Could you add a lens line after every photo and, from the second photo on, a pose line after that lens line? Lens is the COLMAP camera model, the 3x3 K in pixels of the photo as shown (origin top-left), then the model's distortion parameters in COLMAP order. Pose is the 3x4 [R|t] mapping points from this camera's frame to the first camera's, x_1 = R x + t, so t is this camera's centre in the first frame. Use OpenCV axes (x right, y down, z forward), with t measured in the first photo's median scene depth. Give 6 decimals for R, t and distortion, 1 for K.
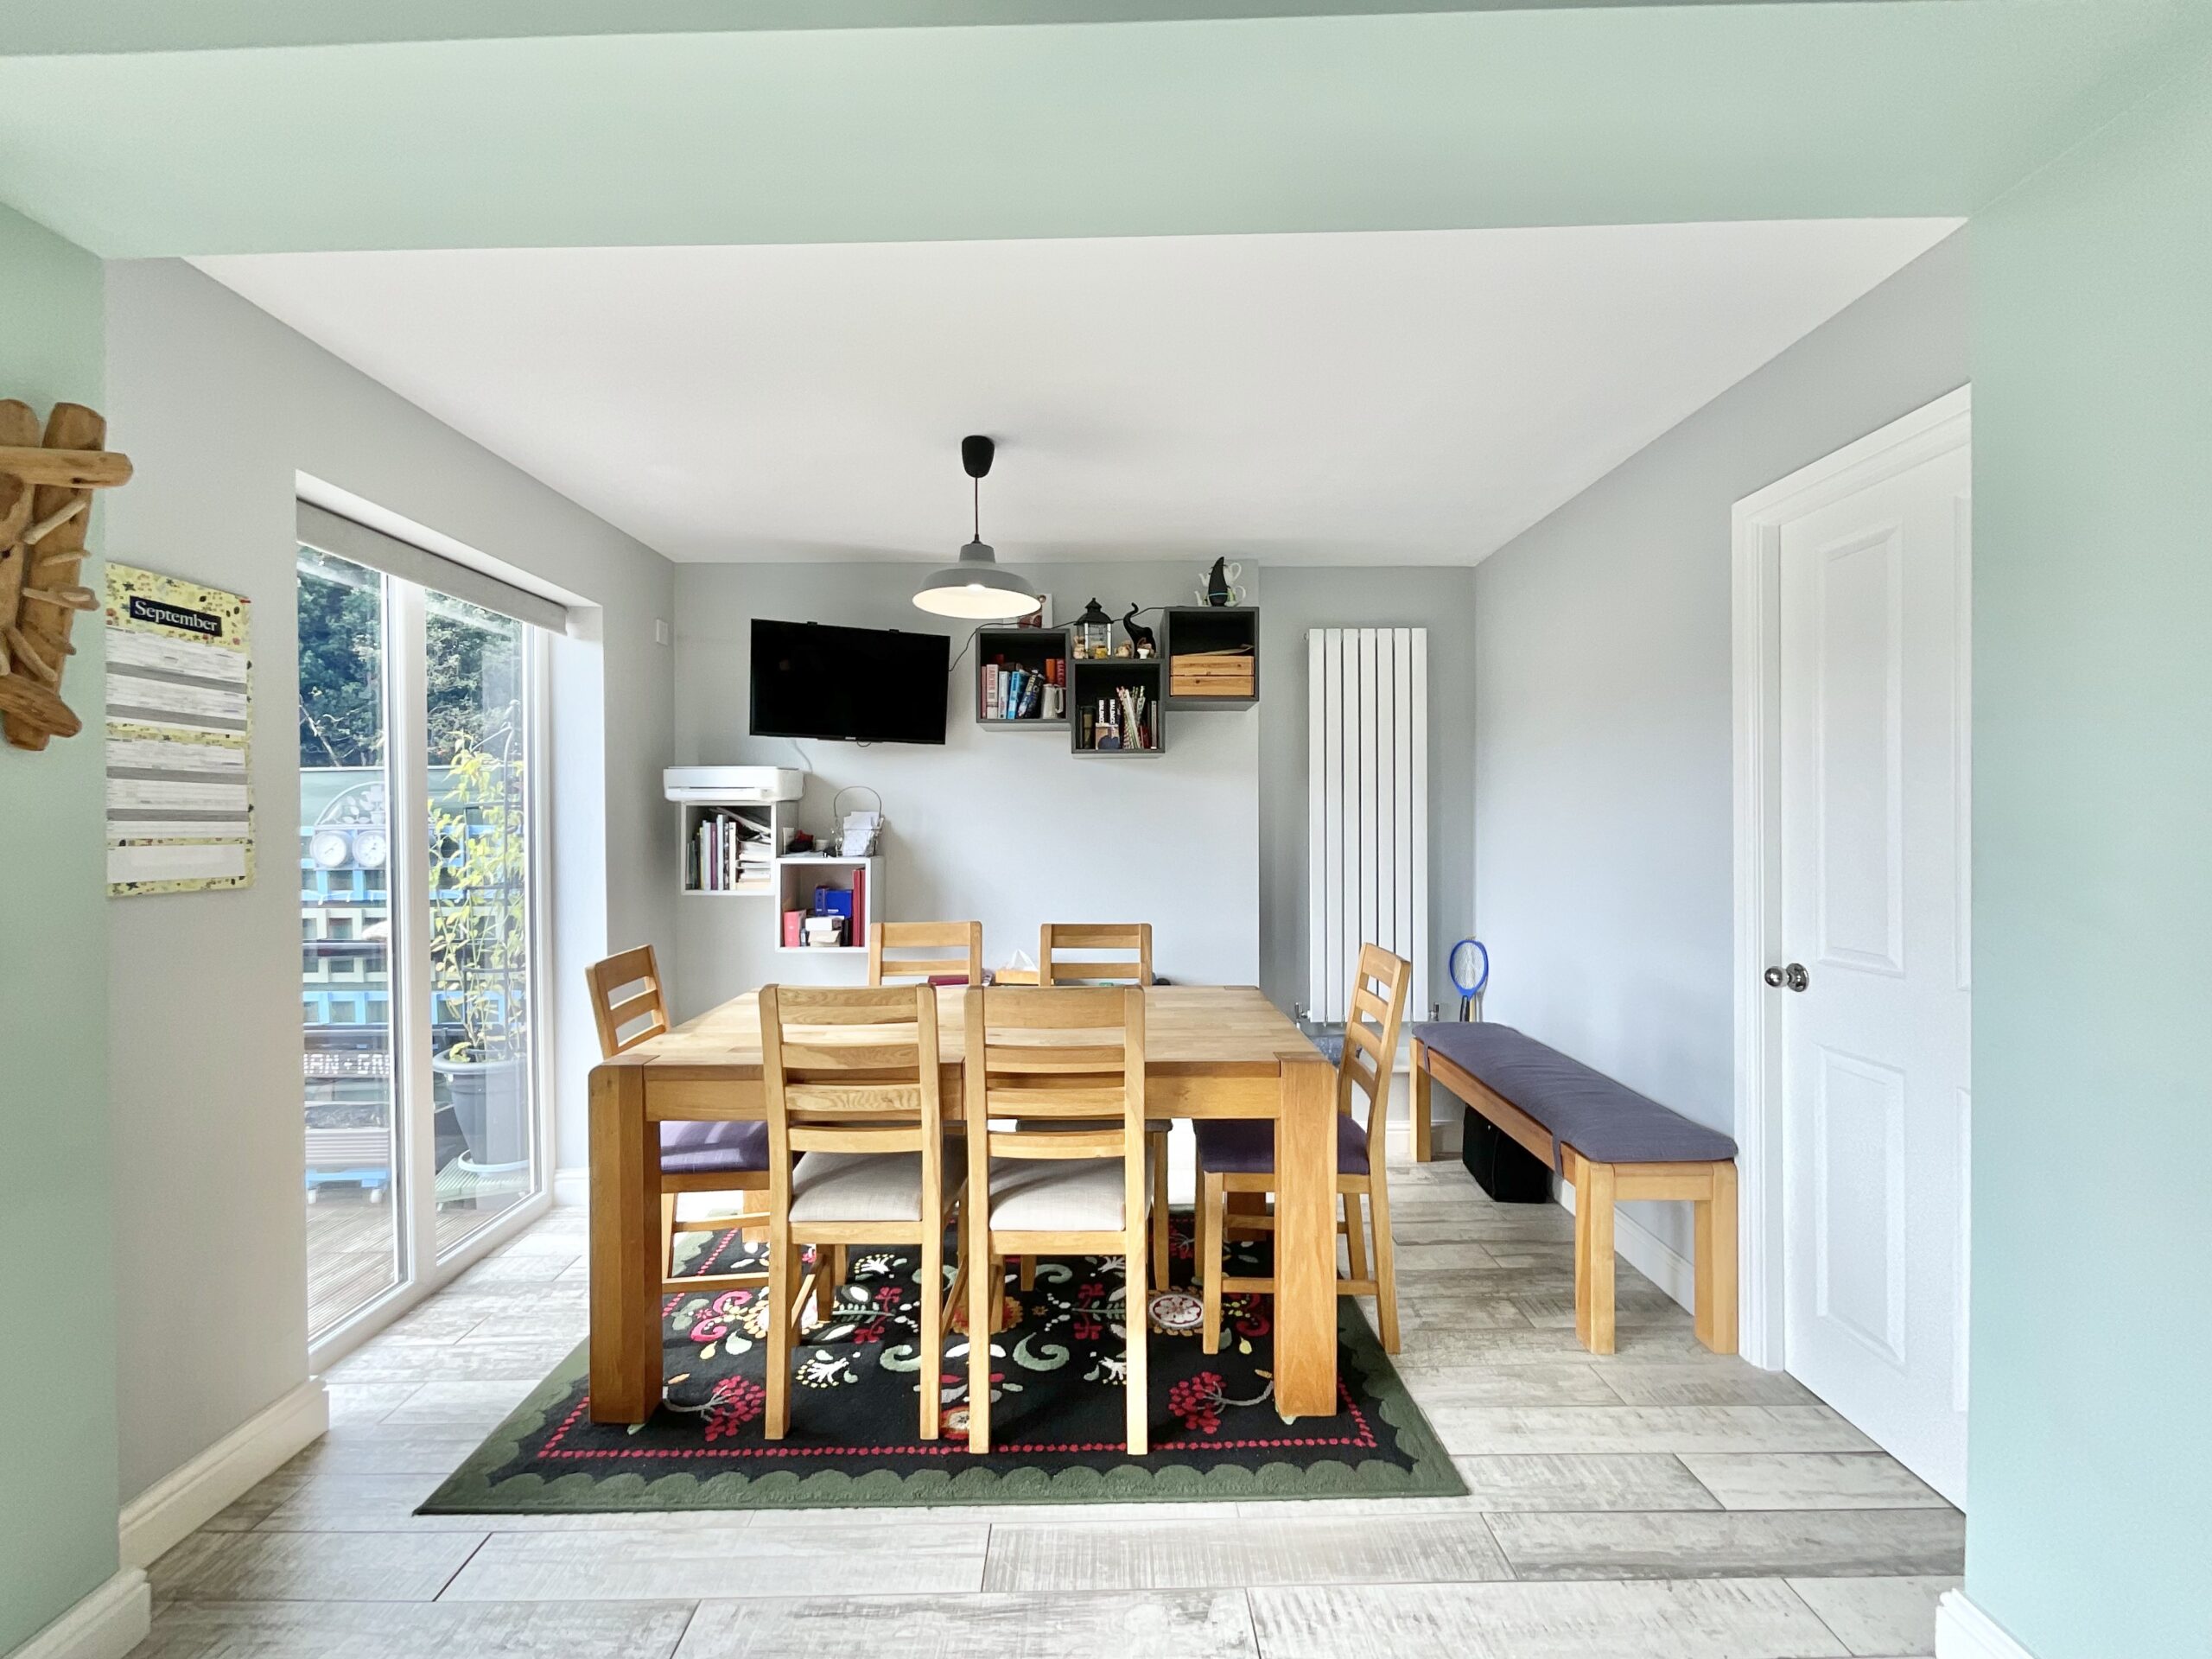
lens RADIAL K [[898.7, 0, 1096.9], [0, 898.7, 825.3], [0, 0, 1]] dist [0.000136, 0.000308]
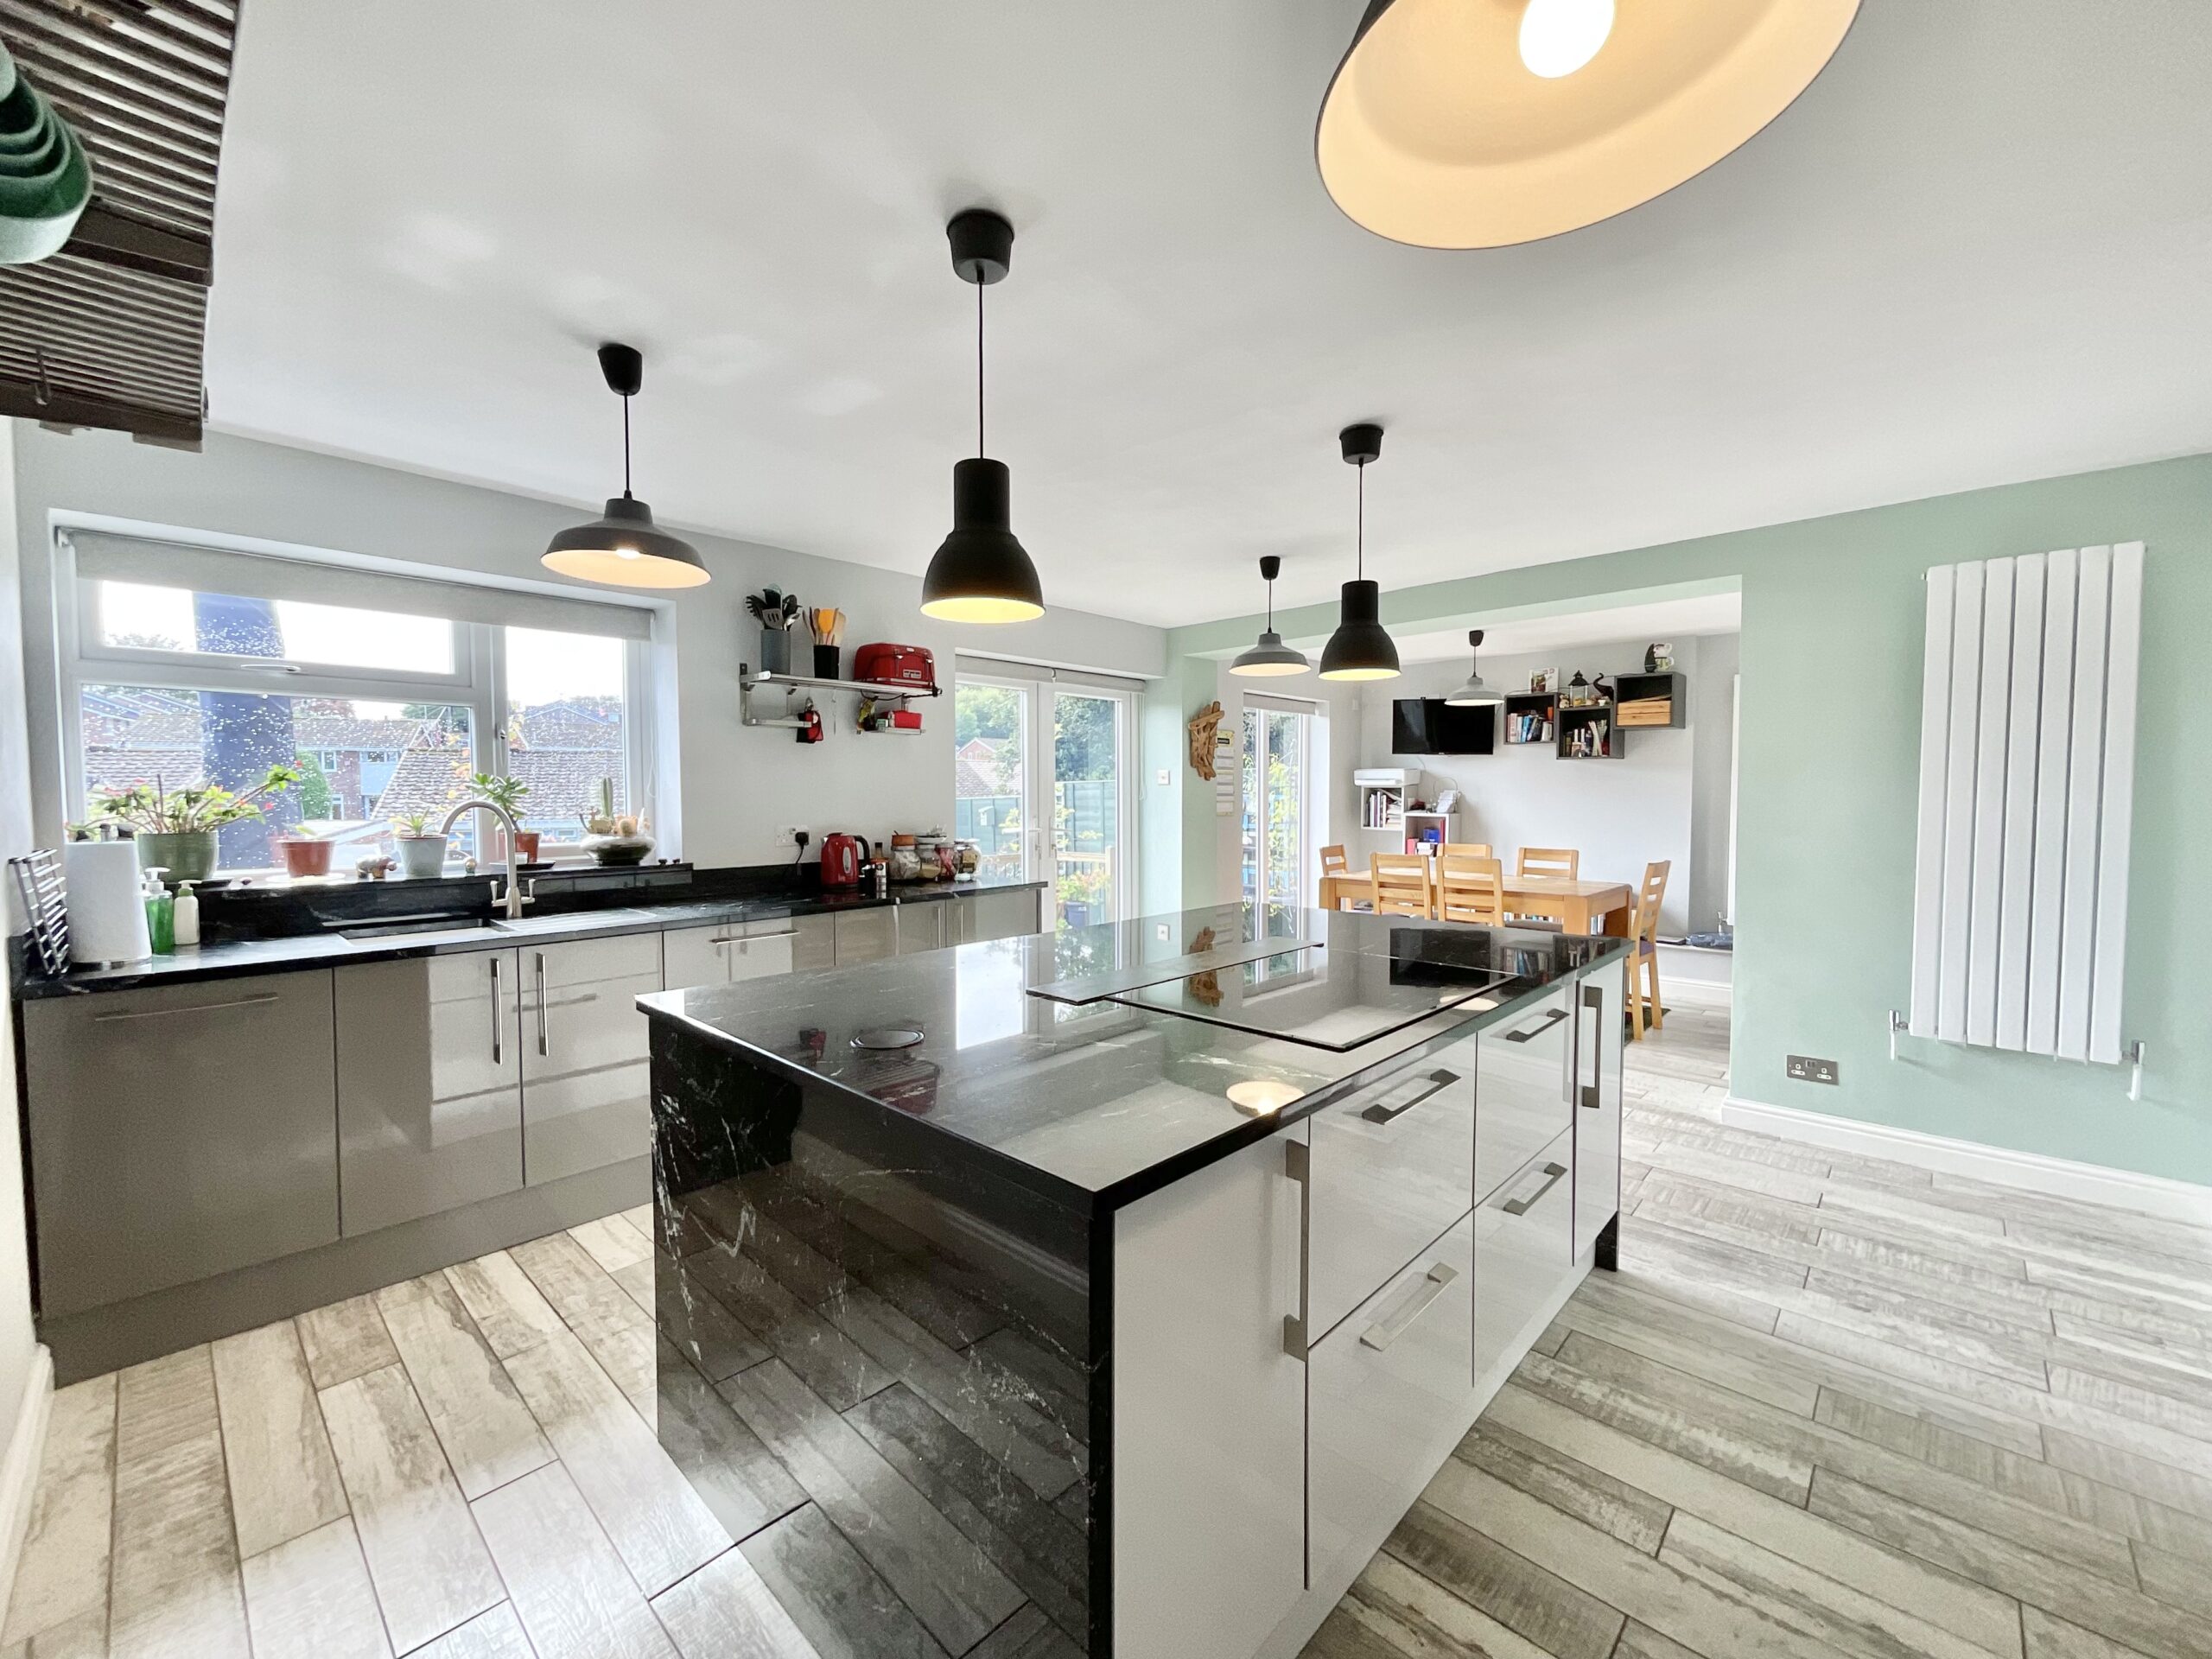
lens RADIAL K [[898.7, 0, 1102.1], [0, 898.7, 824.0], [0, 0, 1]] dist [0.000136, 0.000308]
pose [[0.721166, 0.031111, -0.692064, 0.636271], [-0.004923, 0.999196, 0.039787, -0.018305], [0.692745, -0.025286, 0.720739, -1.076496]]
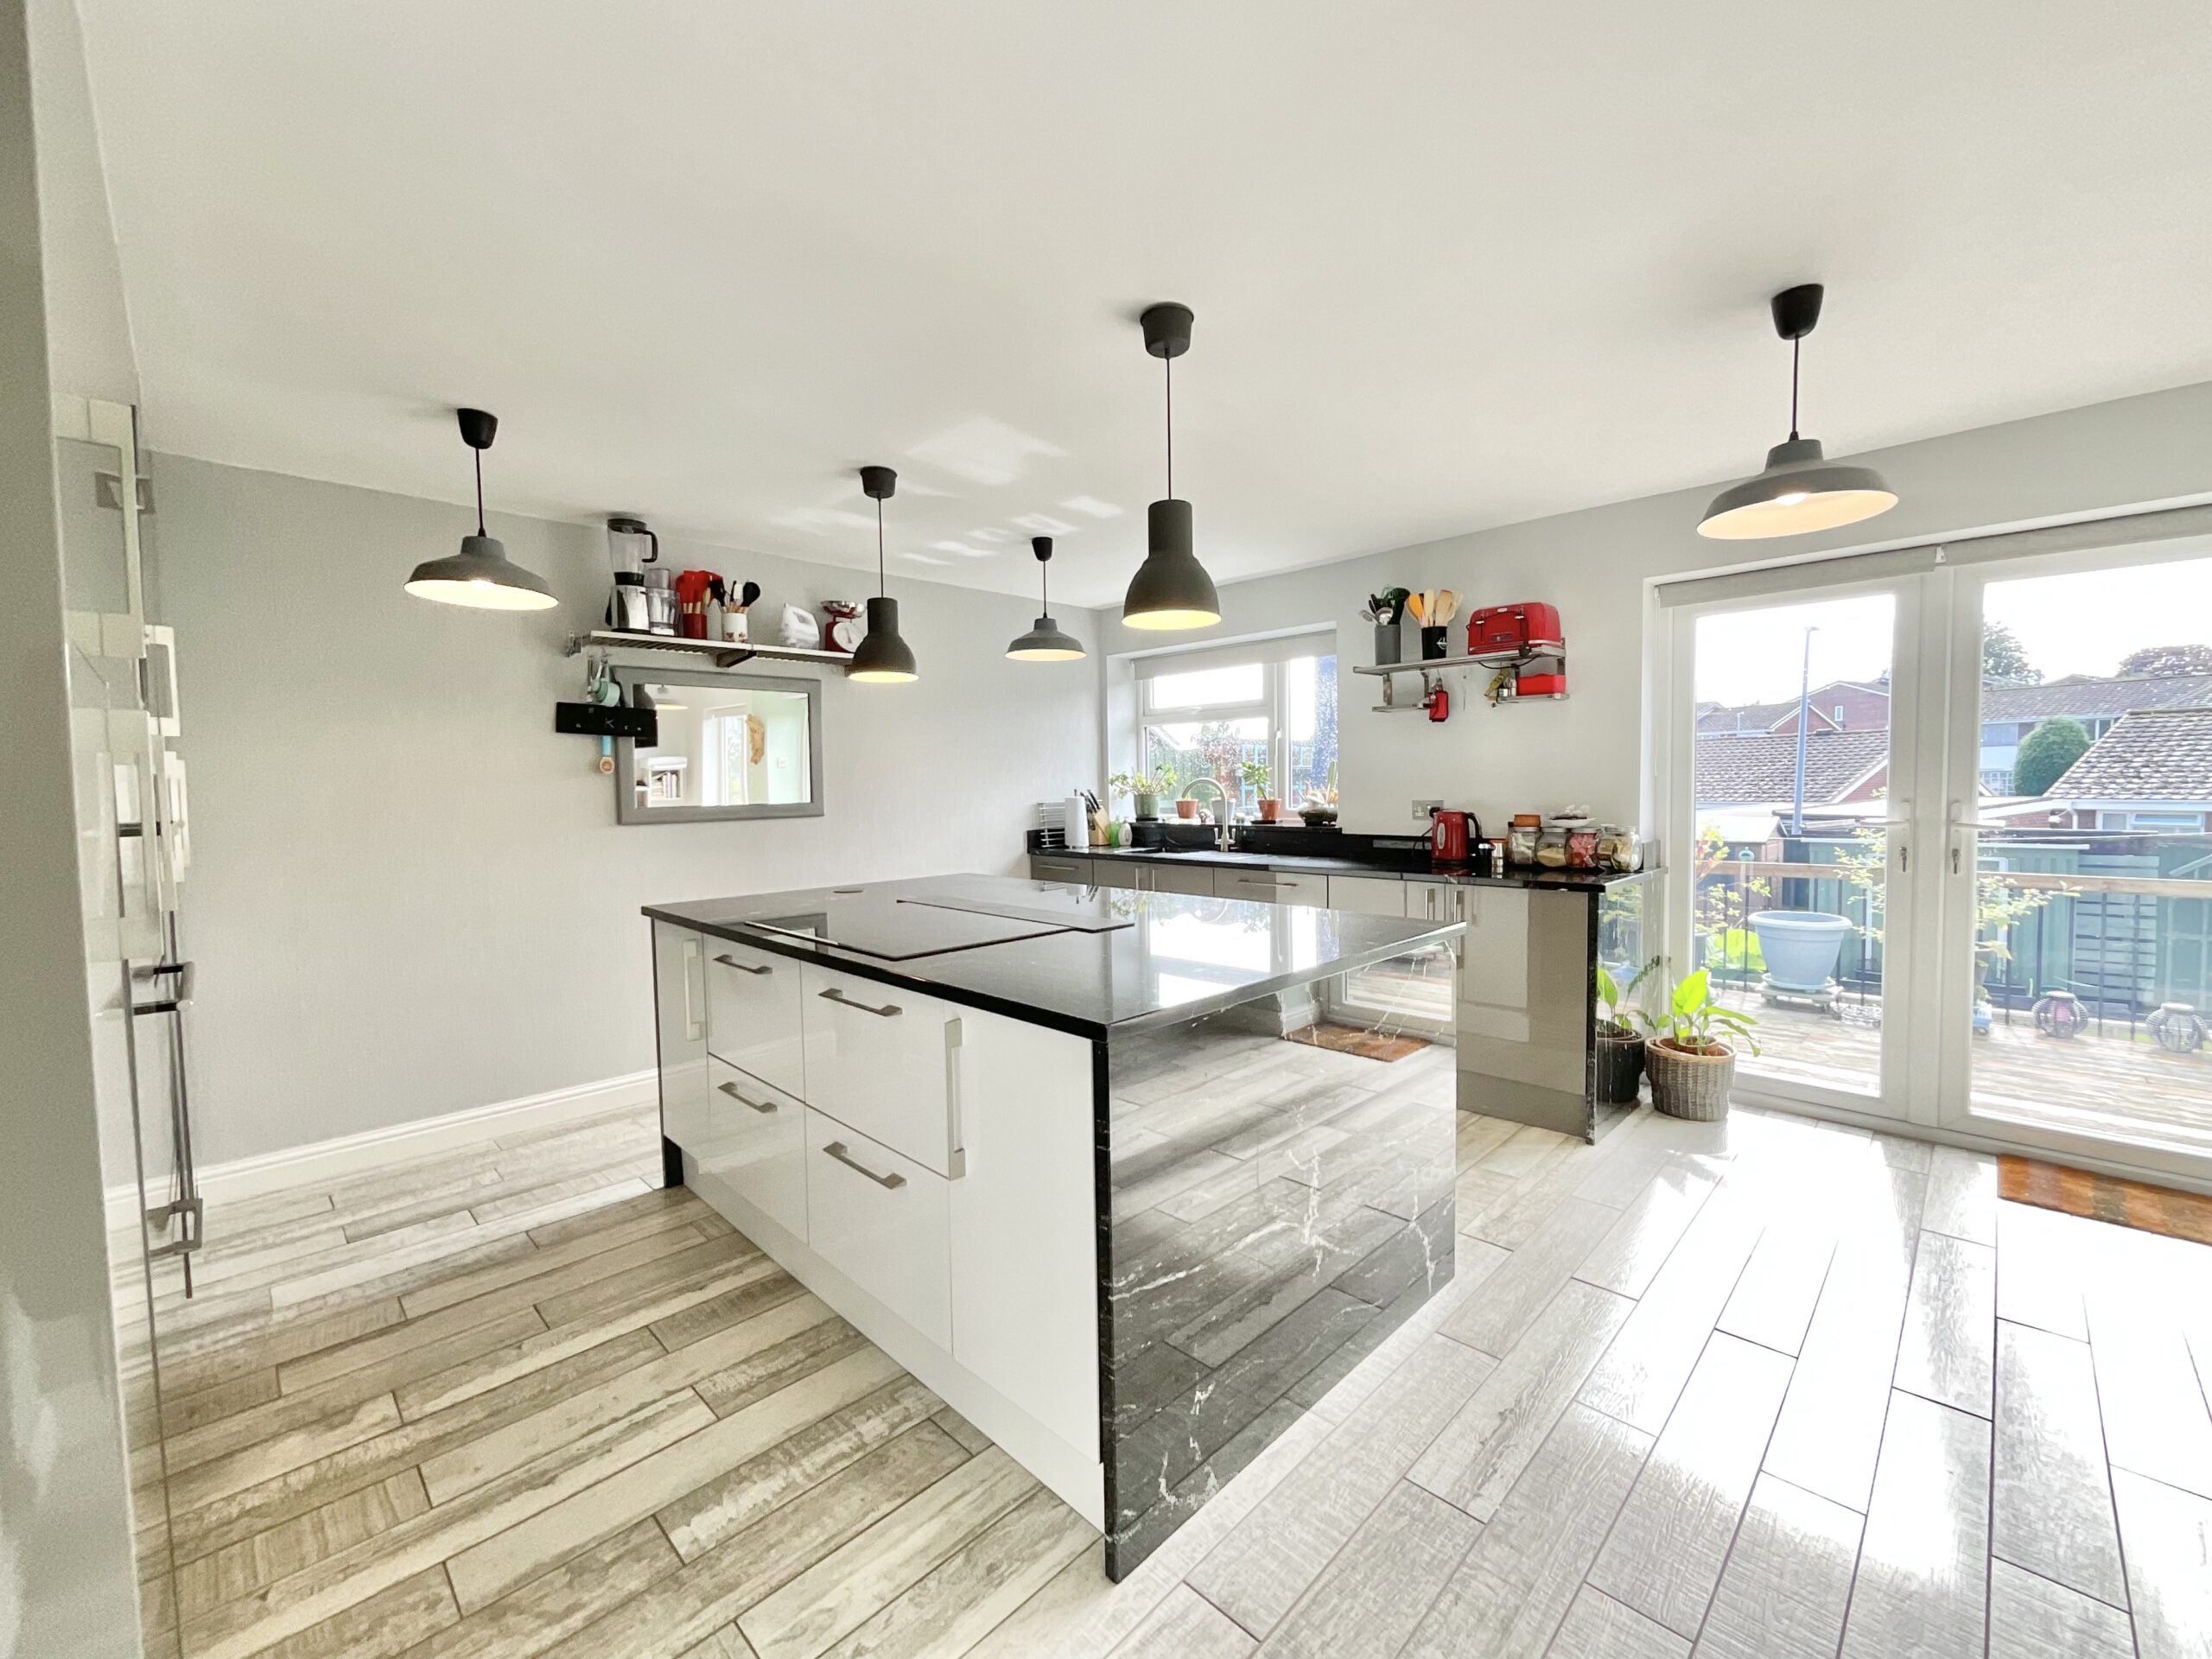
lens RADIAL K [[898.7, 0, 1124.3], [0, 898.7, 831.6], [0, 0, 1]] dist [0.000136, 0.000308]
pose [[-0.708386, 0.056893, -0.703529, 0.730491], [0.019462, 0.997942, 0.061105, -0.009216], [0.705557, 0.029594, -0.708035, 0.144736]]
